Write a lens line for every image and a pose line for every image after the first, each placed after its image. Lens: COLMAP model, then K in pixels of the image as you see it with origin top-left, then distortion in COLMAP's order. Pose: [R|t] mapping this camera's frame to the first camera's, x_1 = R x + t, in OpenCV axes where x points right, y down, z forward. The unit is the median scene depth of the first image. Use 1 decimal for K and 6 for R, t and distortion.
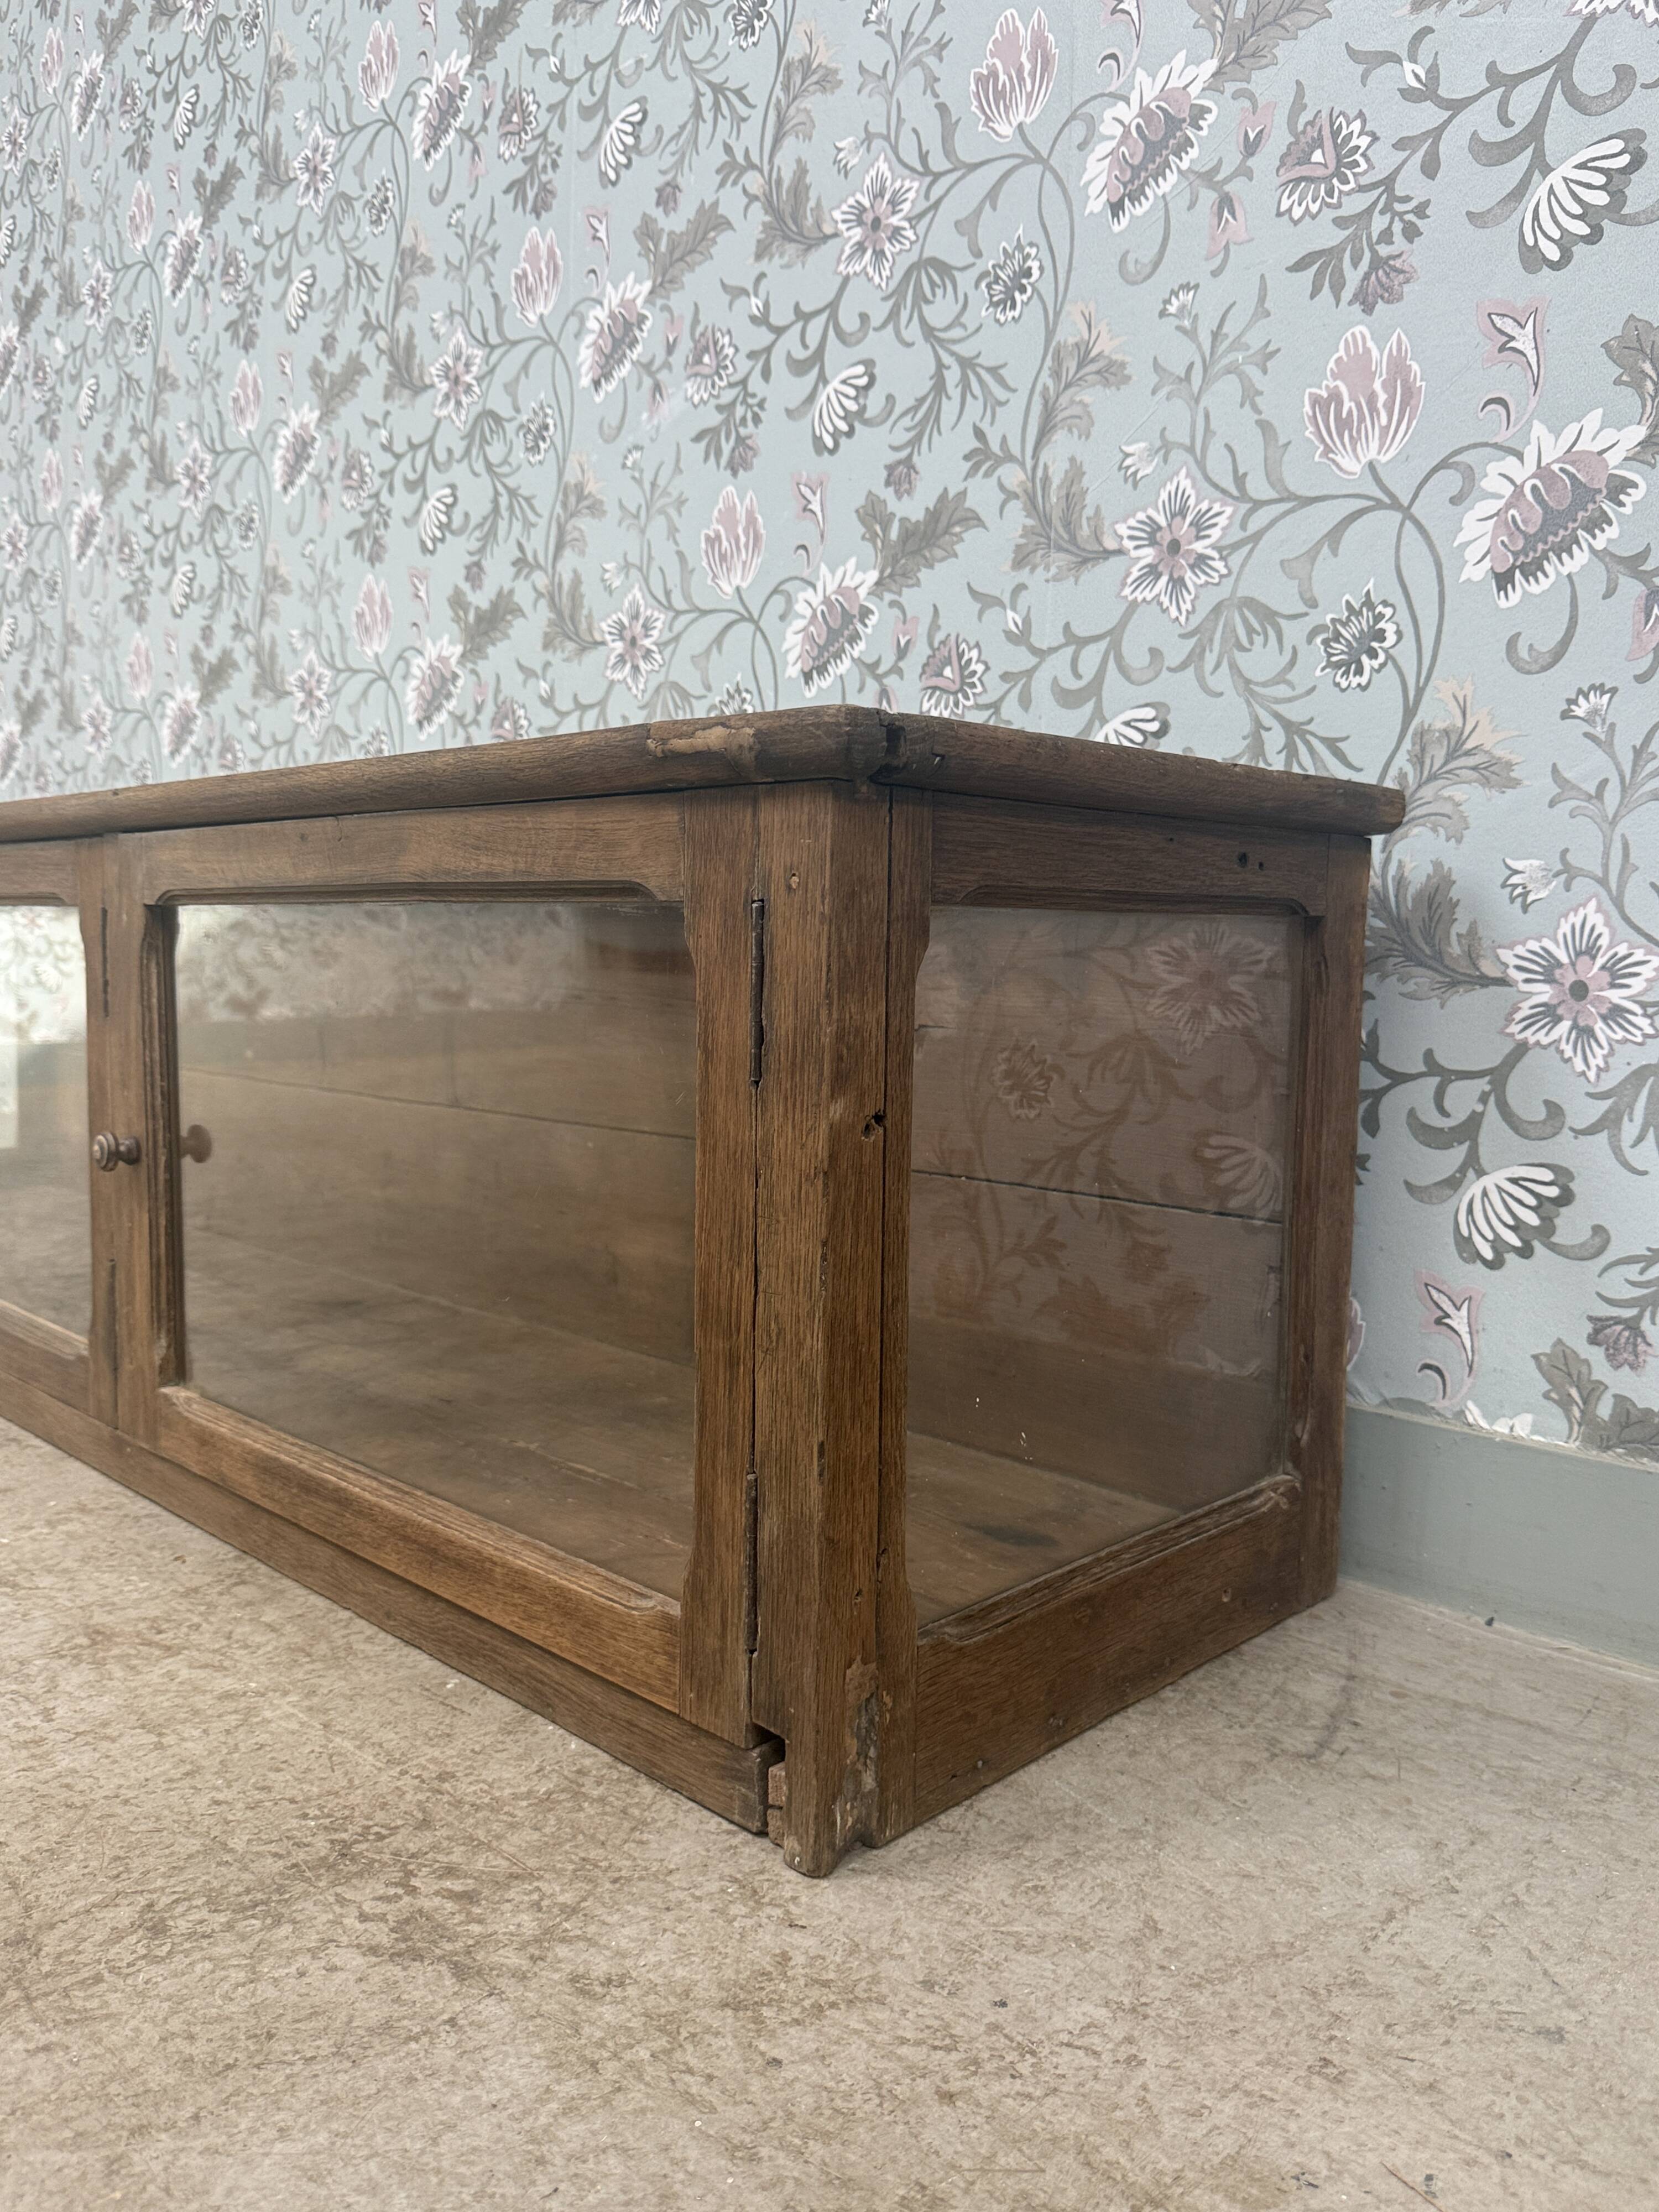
lens RADIAL K [[1696.1, 0, 824.4], [0, 1696.1, 1108.7], [0, 0, 1]] dist [0.045302, -0.109047]
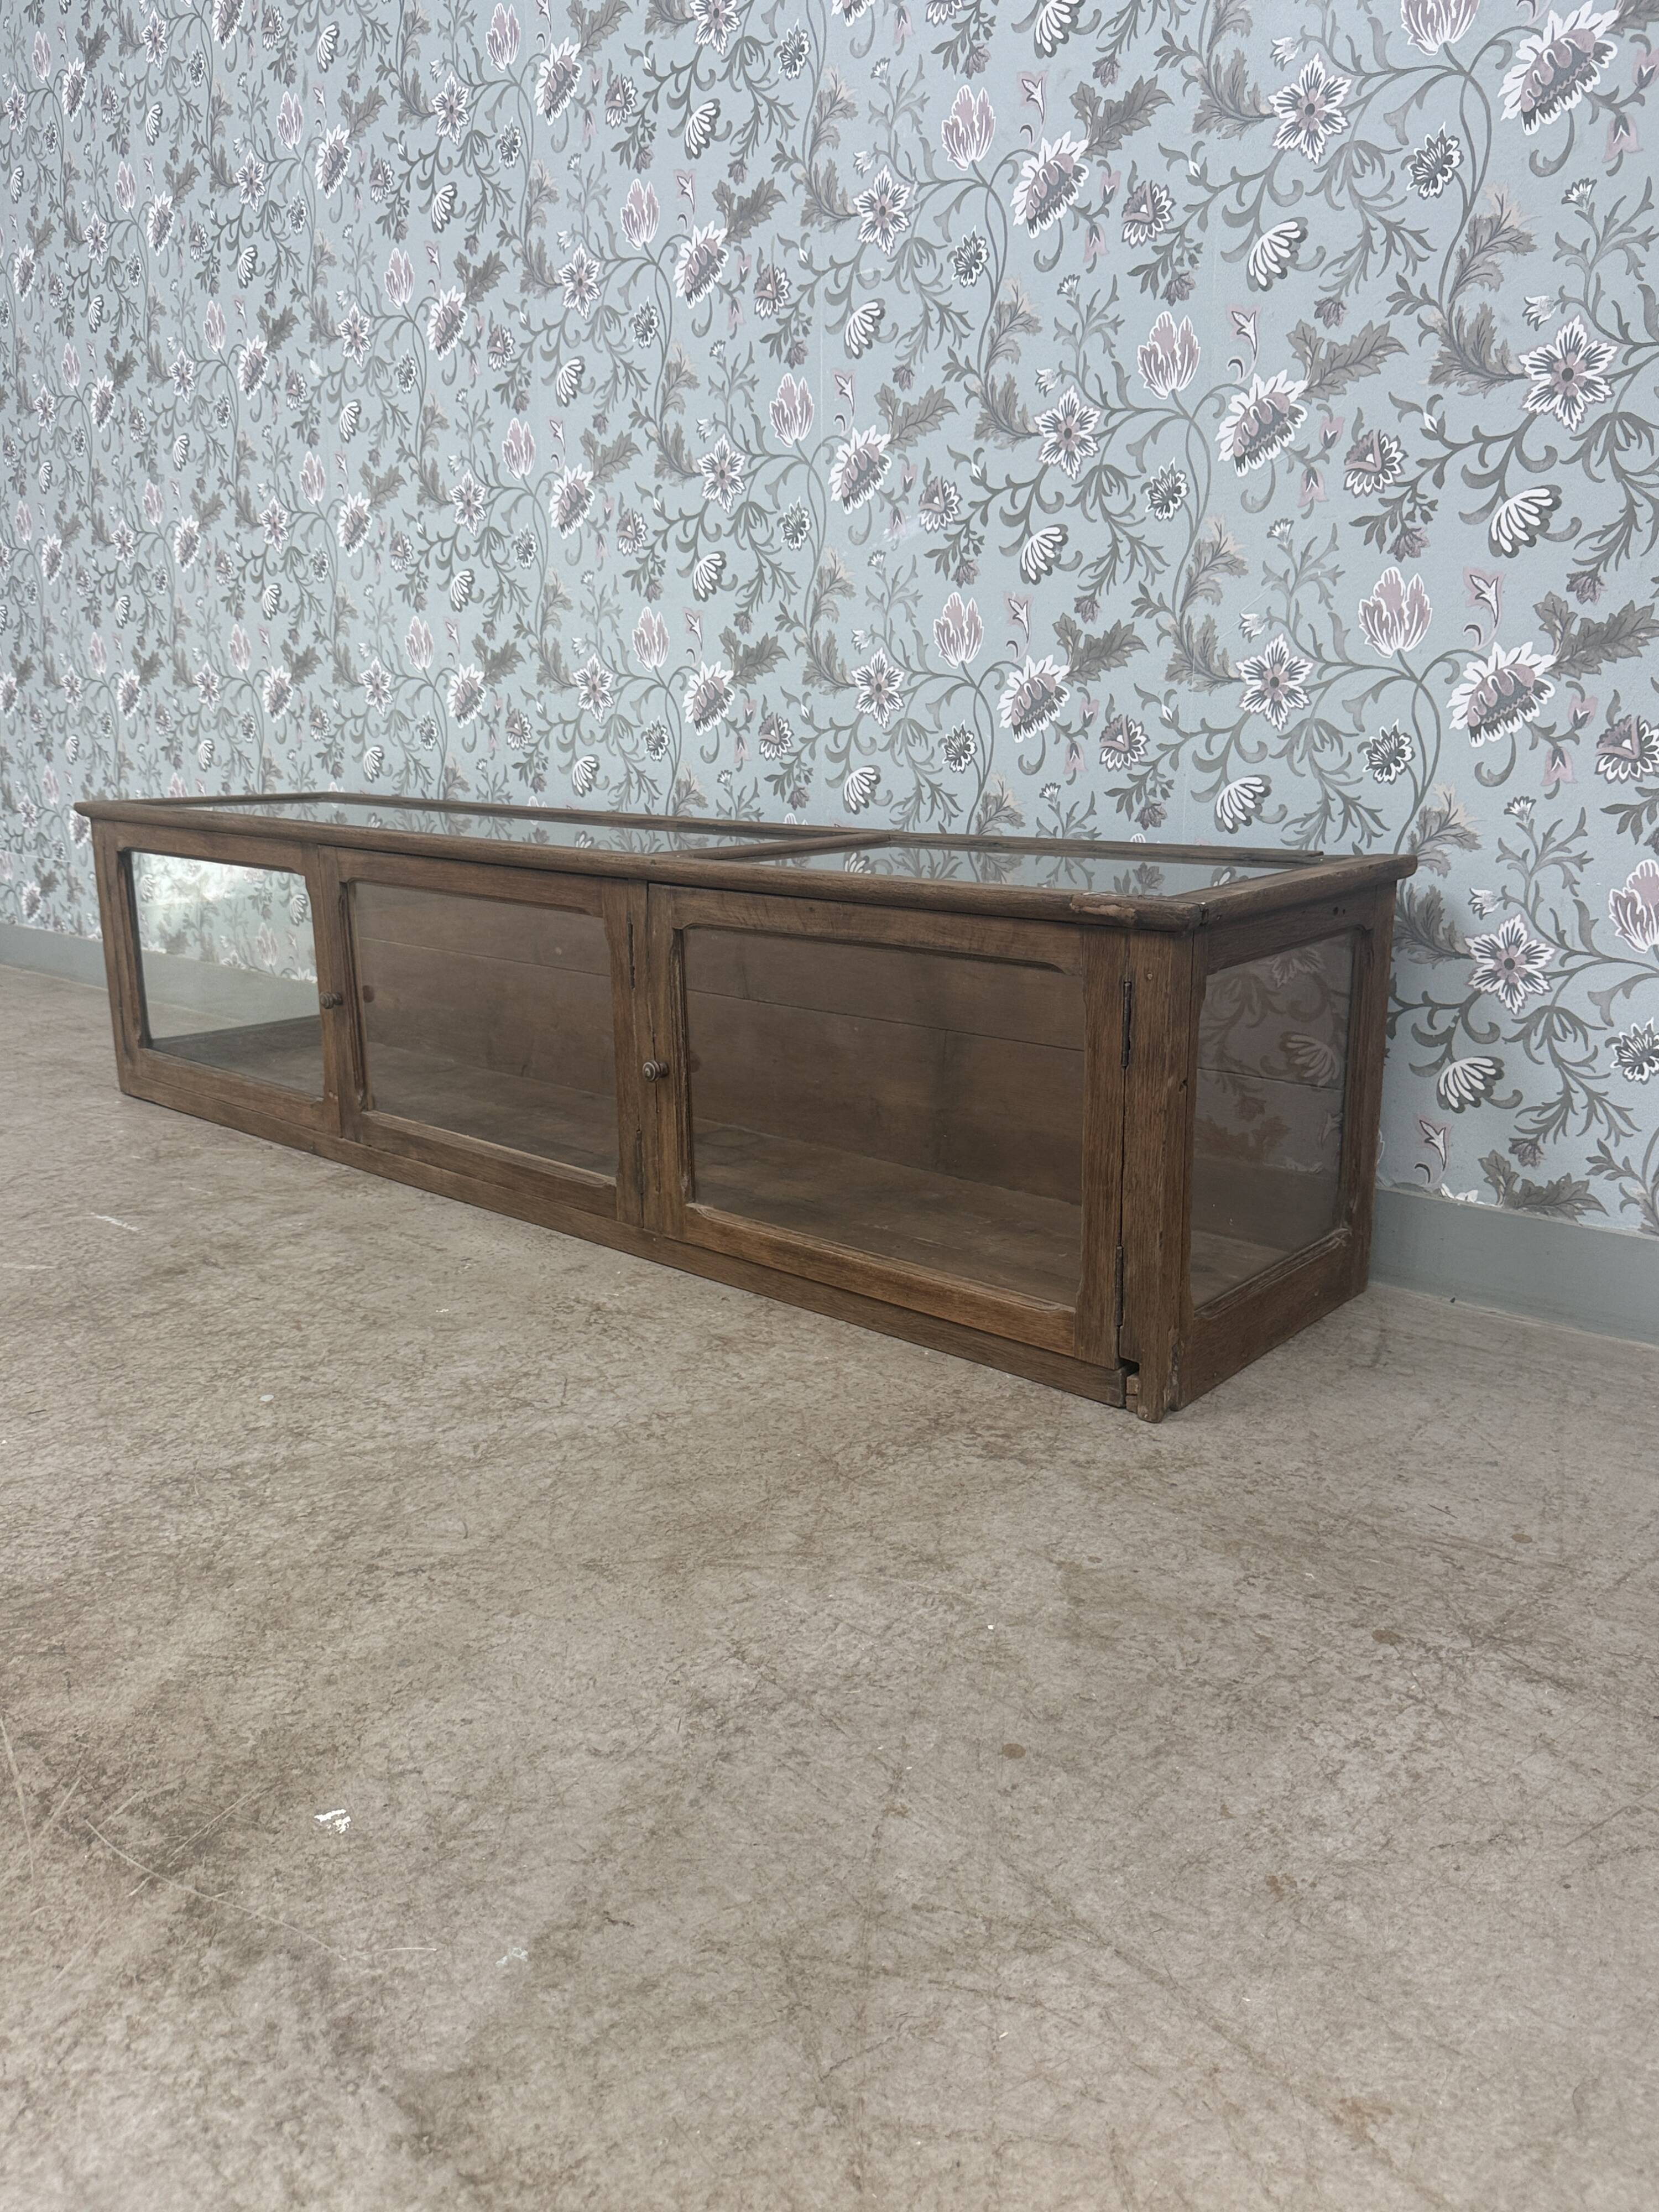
lens RADIAL K [[1654.7, 0, 820.9], [0, 1654.7, 1117.8], [0, 0, 1]] dist [0.168283, -0.411557]
pose [[0.998437, -0.043298, 0.035332, -0.339047], [0.037192, 0.986708, 0.158191, -0.202533], [-0.041712, -0.156630, 0.986776, -0.719373]]
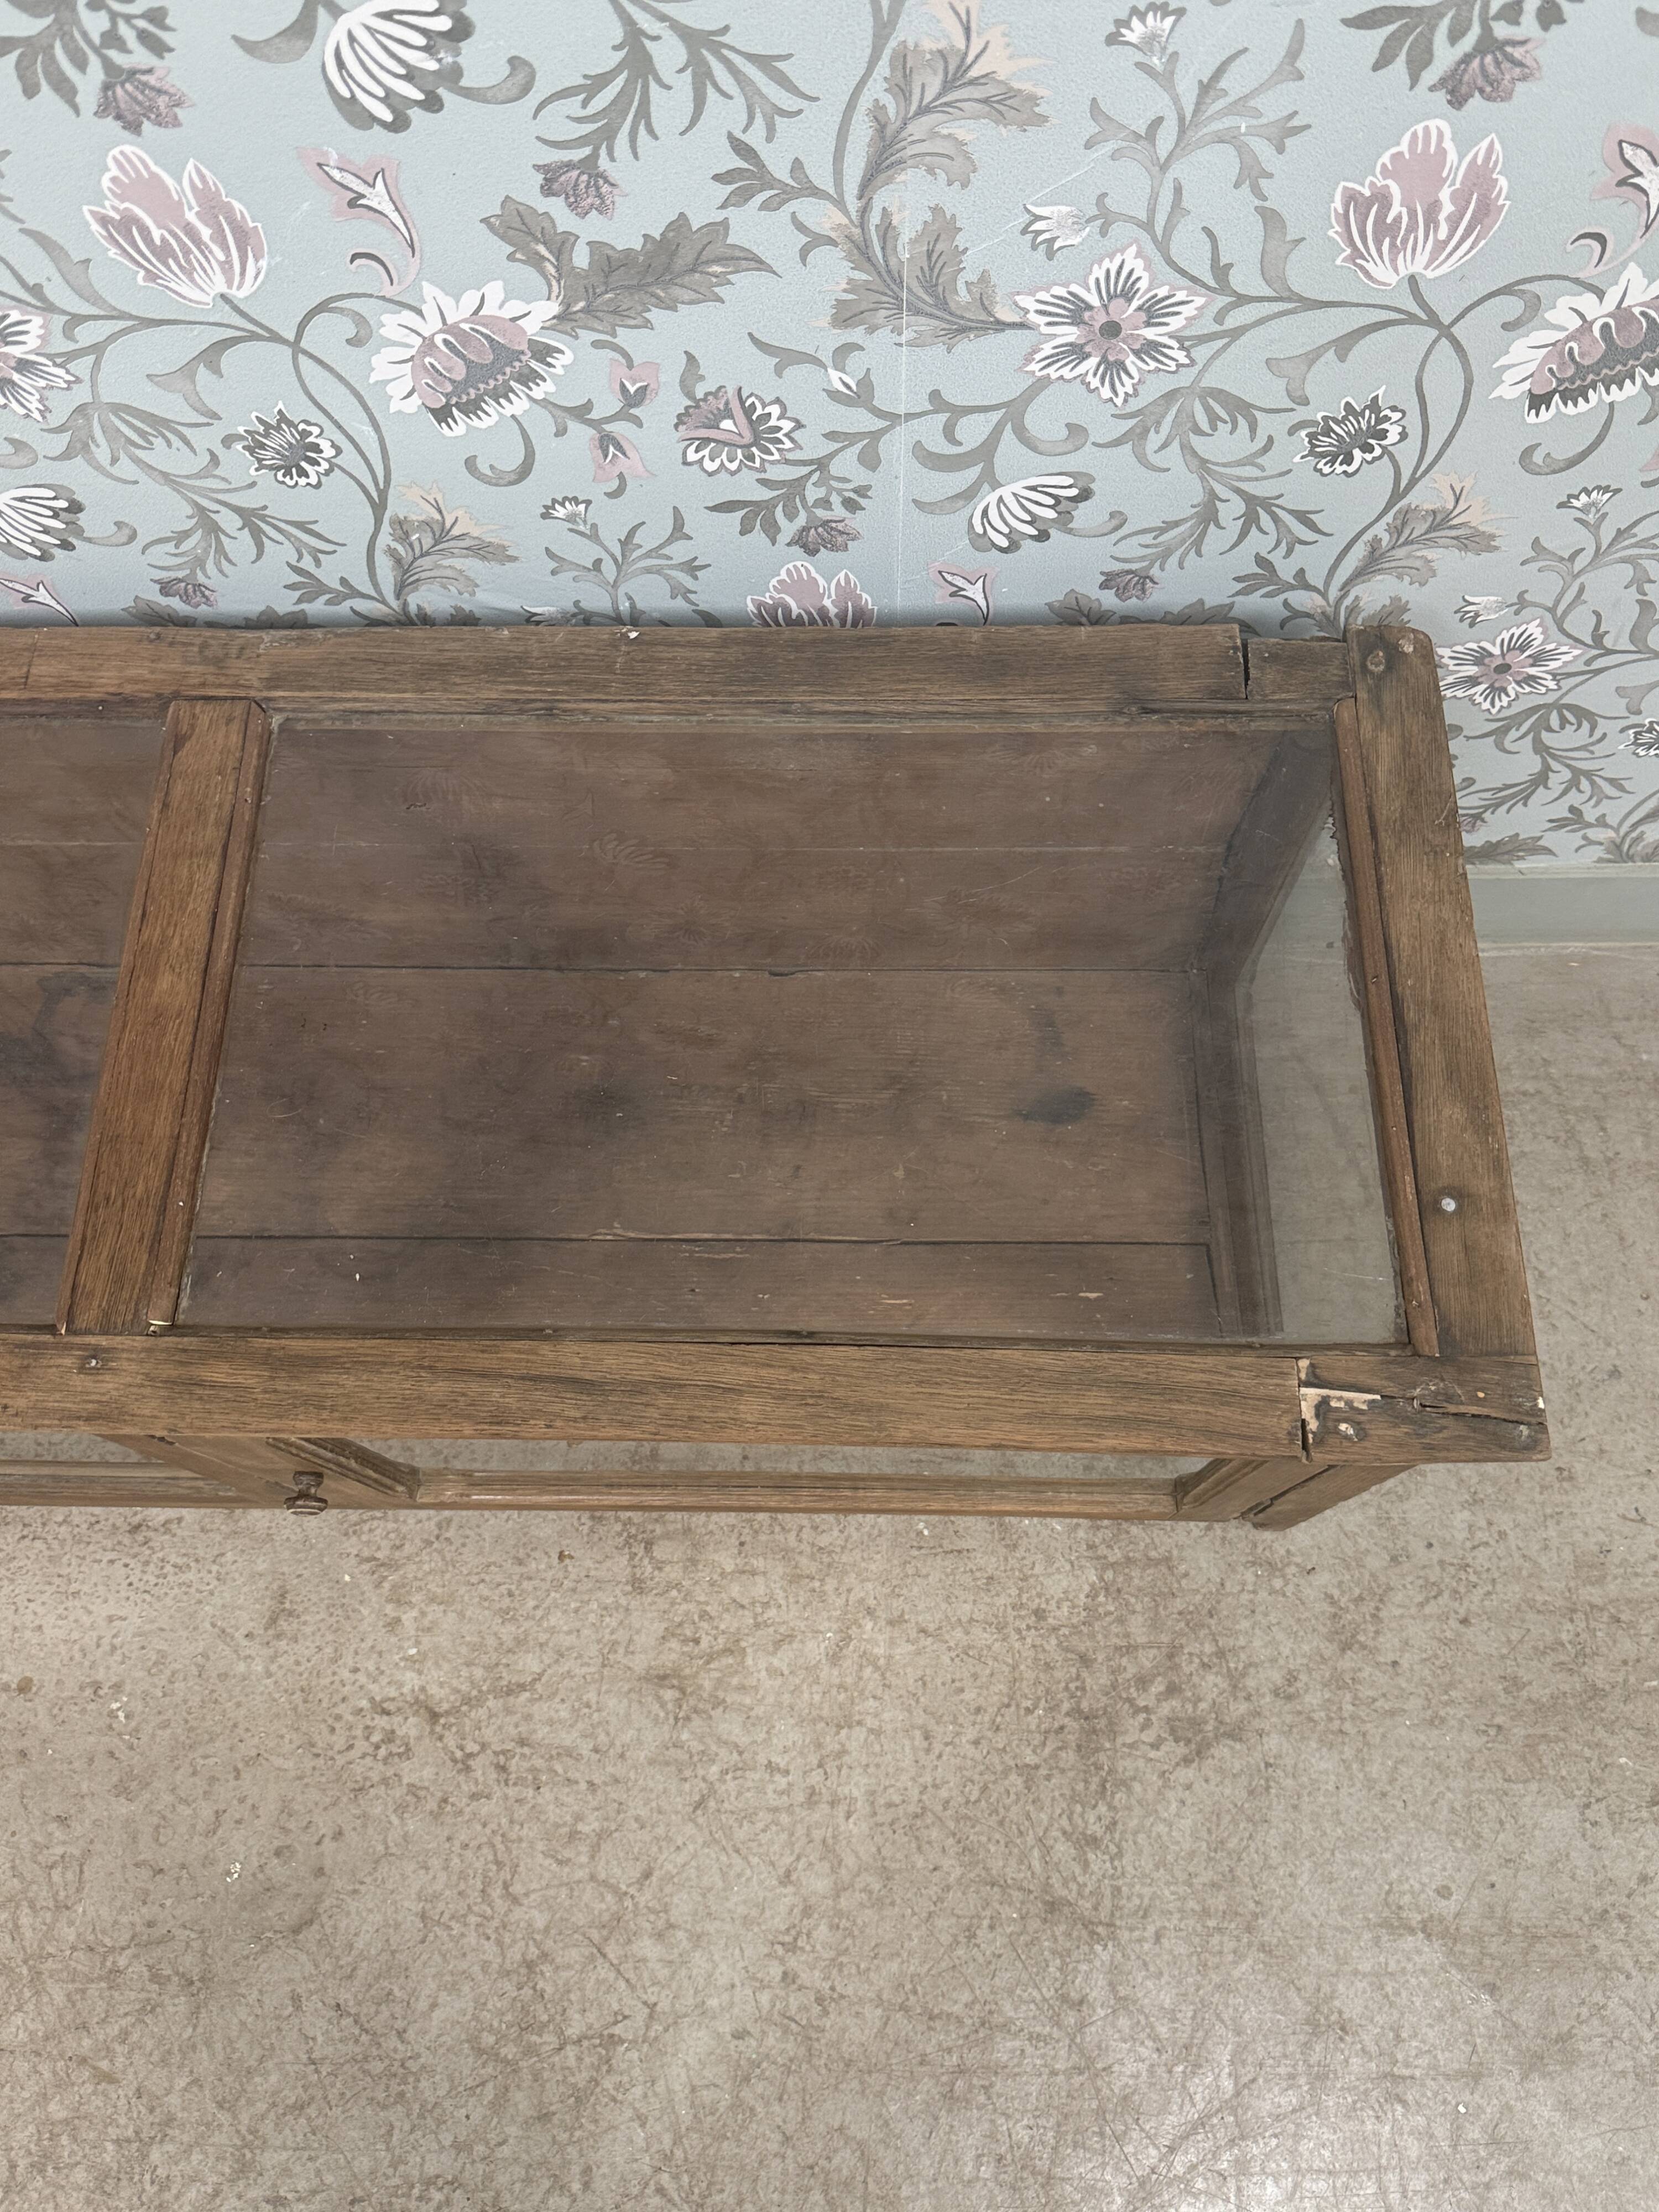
lens RADIAL K [[1735.5, 0, 826.3], [0, 1735.5, 1111.3], [0, 0, 1]] dist [-0.002936, -0.007343]
pose [[0.719599, -0.667232, 0.192298, -0.275747], [0.115057, 0.387673, 0.914588, -0.977118], [-0.684791, -0.636012, 0.355739, 0.654248]]
